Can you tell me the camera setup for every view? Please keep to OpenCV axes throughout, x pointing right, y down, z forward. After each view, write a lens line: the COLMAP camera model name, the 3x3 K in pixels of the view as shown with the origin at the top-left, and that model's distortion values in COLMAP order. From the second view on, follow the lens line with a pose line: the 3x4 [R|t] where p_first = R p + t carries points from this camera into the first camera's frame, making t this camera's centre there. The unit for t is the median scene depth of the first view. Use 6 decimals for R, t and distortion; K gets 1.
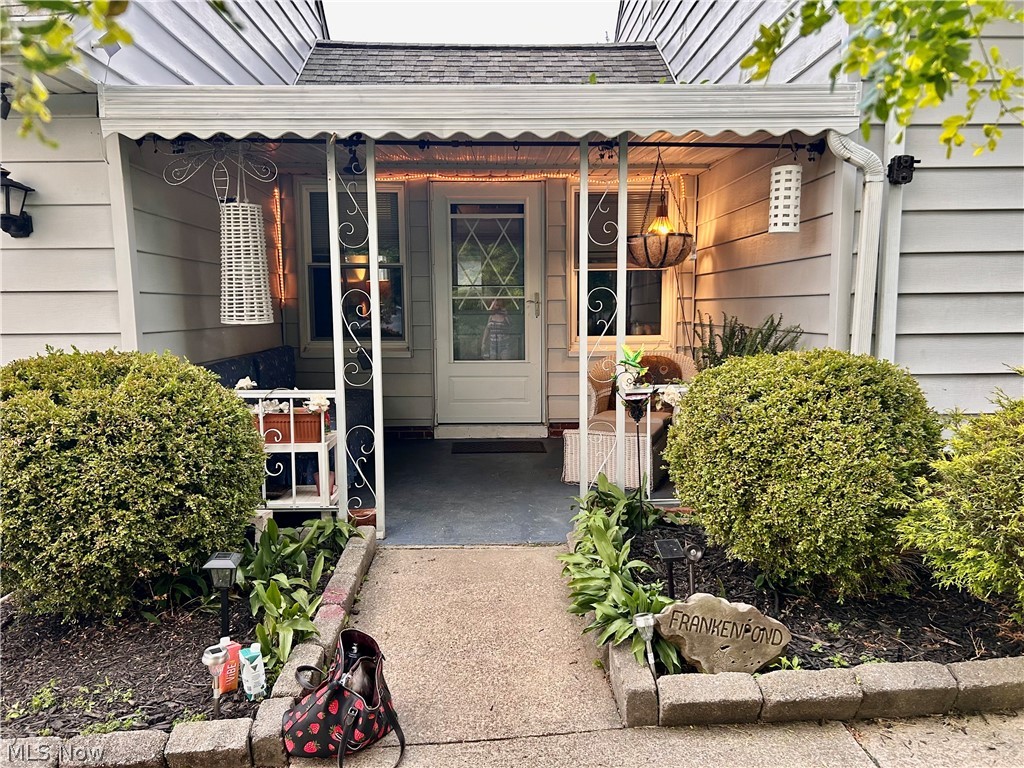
lens RADIAL K [[768.7, 0, 512.4], [0, 768.7, 389.0], [0, 0, 1]] dist [0.016374, -0.001046]
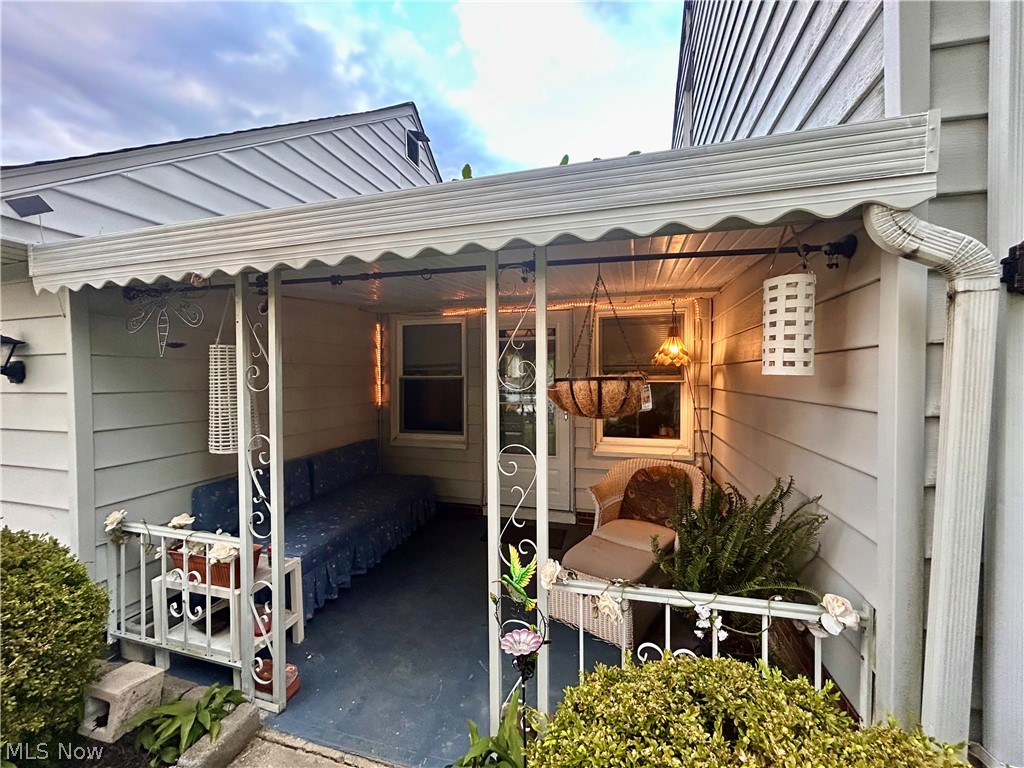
lens RADIAL K [[412.8, 0, 509.6], [0, 412.8, 382.0], [0, 0, 1]] dist [0.000320, 0.000302]
pose [[0.954017, 0.006566, -0.299682, 0.233278], [-0.034089, 0.995651, -0.086703, -0.159511], [0.297809, 0.092932, 0.950091, 0.598768]]
